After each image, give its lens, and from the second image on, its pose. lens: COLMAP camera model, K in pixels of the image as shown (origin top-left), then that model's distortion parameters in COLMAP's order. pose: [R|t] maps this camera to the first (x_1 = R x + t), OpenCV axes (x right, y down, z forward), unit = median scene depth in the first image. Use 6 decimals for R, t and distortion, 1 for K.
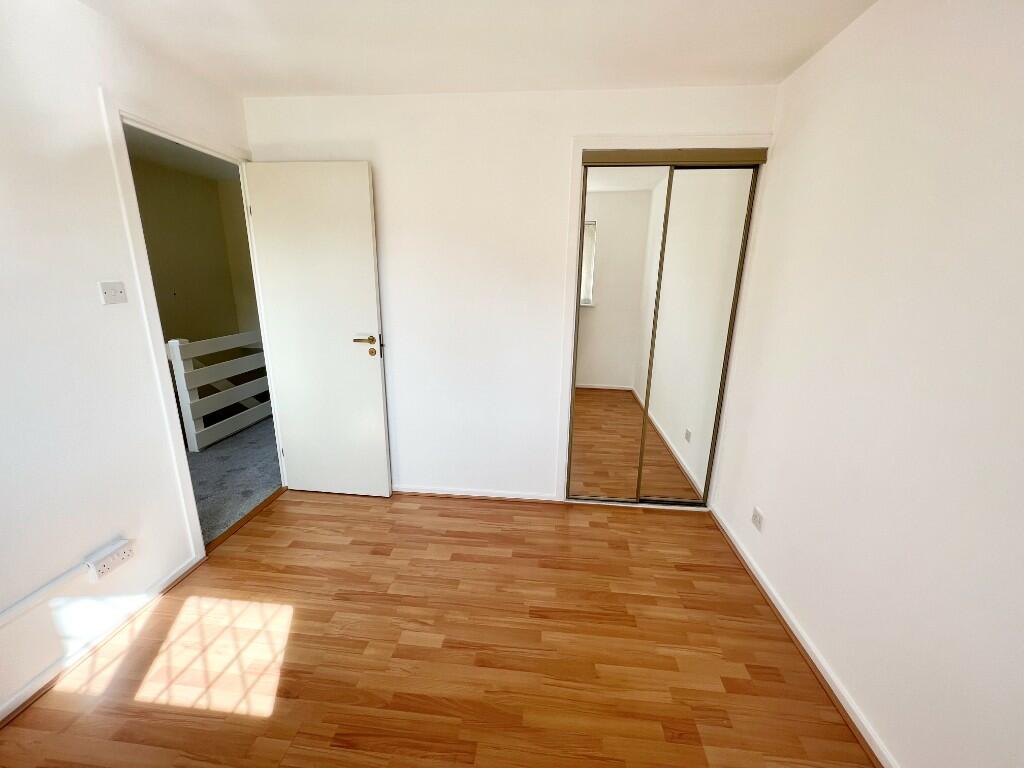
lens RADIAL K [[409.5, 0, 515.8], [0, 409.5, 377.2], [0, 0, 1]] dist [-0.001017, -0.000095]
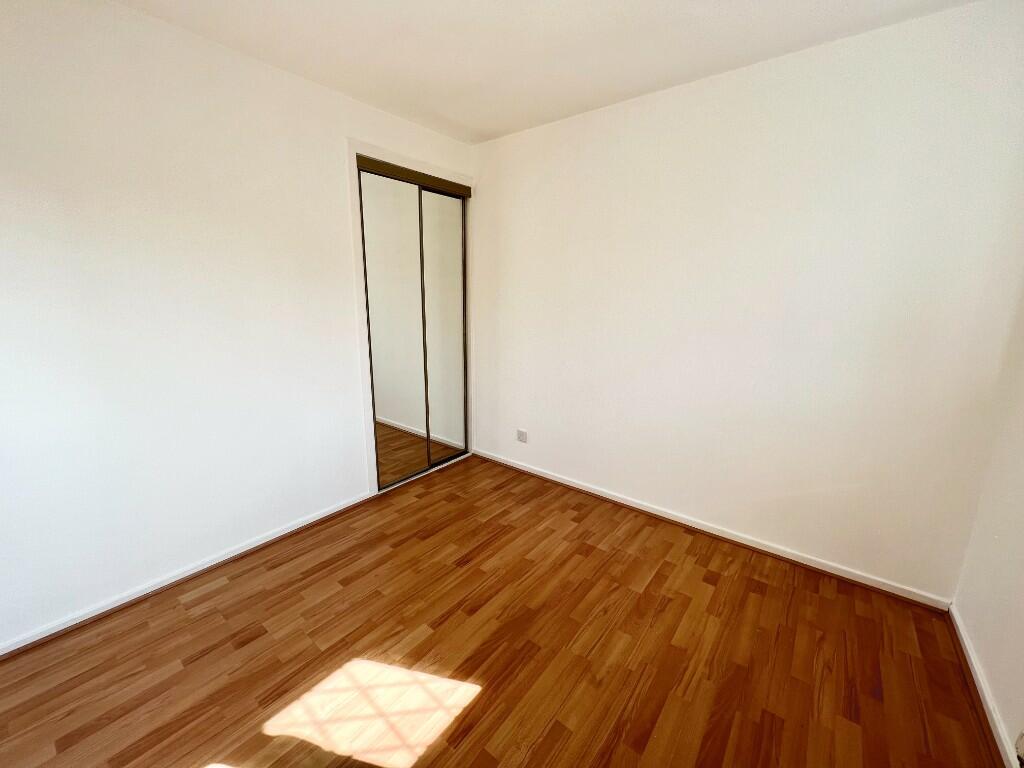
lens RADIAL K [[409.5, 0, 510.5], [0, 409.5, 375.0], [0, 0, 1]] dist [-0.001017, -0.000095]
pose [[0.542224, -0.172912, 0.822250, -0.633630], [0.199412, 0.977119, 0.073979, 0.007207], [-0.816228, 0.123853, 0.564298, 0.158695]]
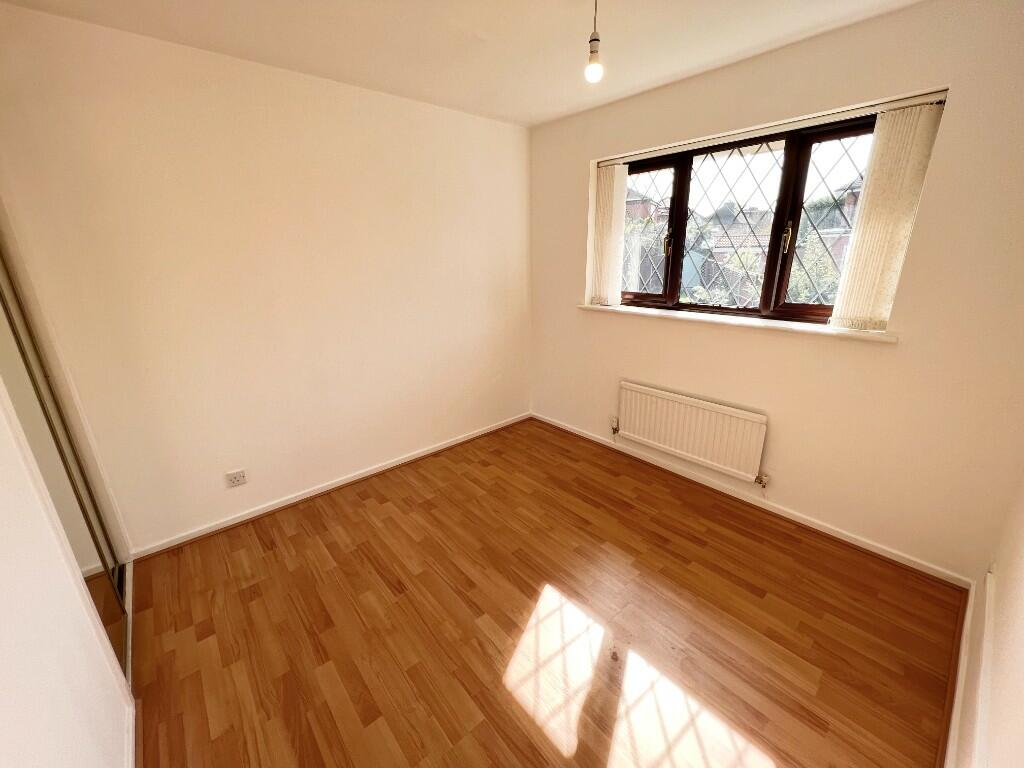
lens RADIAL K [[409.5, 0, 509.9], [0, 409.5, 387.5], [0, 0, 1]] dist [-0.001017, -0.000095]
pose [[-0.721094, -0.218180, 0.657587, -0.635885], [0.174563, 0.861290, 0.477187, -0.274252], [-0.670486, 0.458887, -0.582985, 1.038422]]
